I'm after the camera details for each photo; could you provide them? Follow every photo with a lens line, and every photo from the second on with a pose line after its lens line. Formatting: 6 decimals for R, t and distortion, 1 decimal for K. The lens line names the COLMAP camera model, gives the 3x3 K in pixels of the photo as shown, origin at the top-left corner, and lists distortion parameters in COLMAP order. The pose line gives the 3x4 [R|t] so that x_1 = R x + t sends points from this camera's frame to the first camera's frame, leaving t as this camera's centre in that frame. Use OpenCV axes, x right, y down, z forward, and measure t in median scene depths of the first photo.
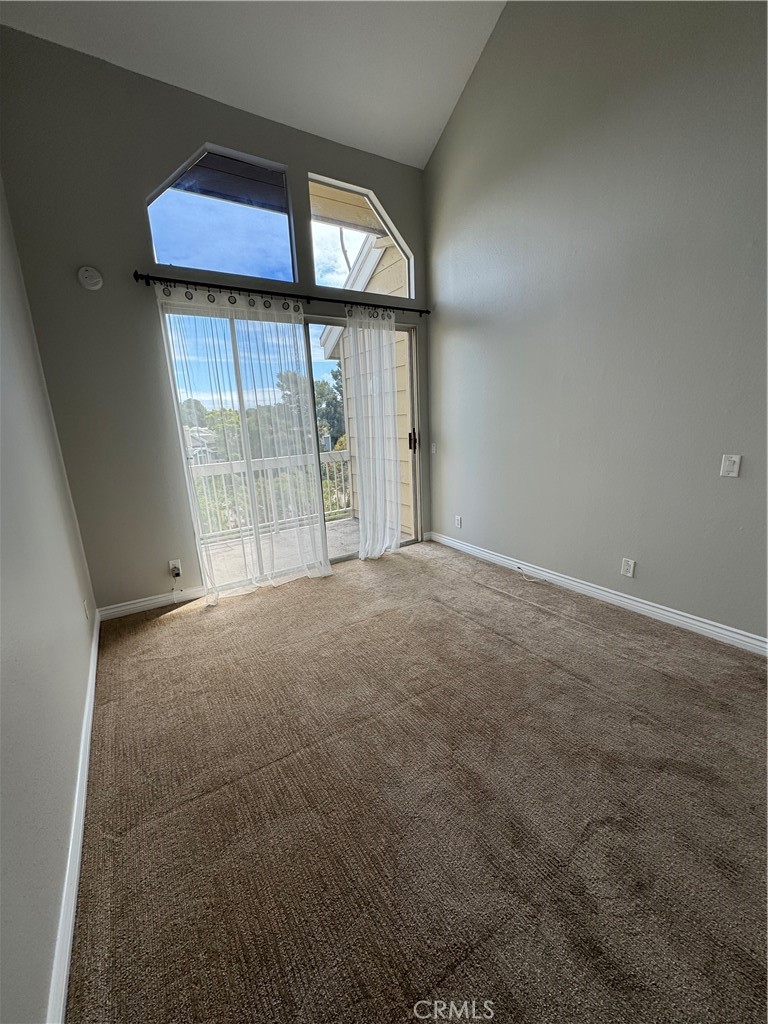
lens RADIAL K [[409.2, 0, 384.0], [0, 409.2, 512.0], [0, 0, 1]] dist [0.000305, 0.000117]
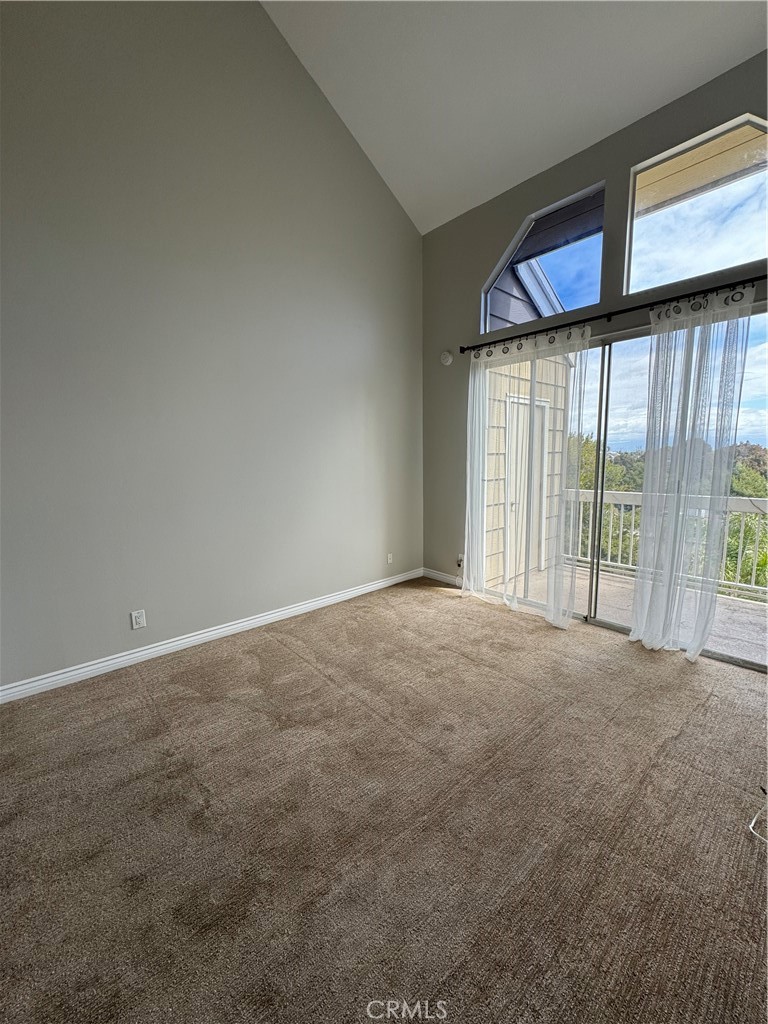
lens RADIAL K [[409.2, 0, 384.0], [0, 409.2, 512.0], [0, 0, 1]] dist [0.000305, 0.000117]
pose [[0.160590, 0.181450, -0.970199, 0.676353], [-0.214438, 0.965892, 0.145150, -0.146171], [0.963445, 0.184738, 0.194023, 0.458914]]
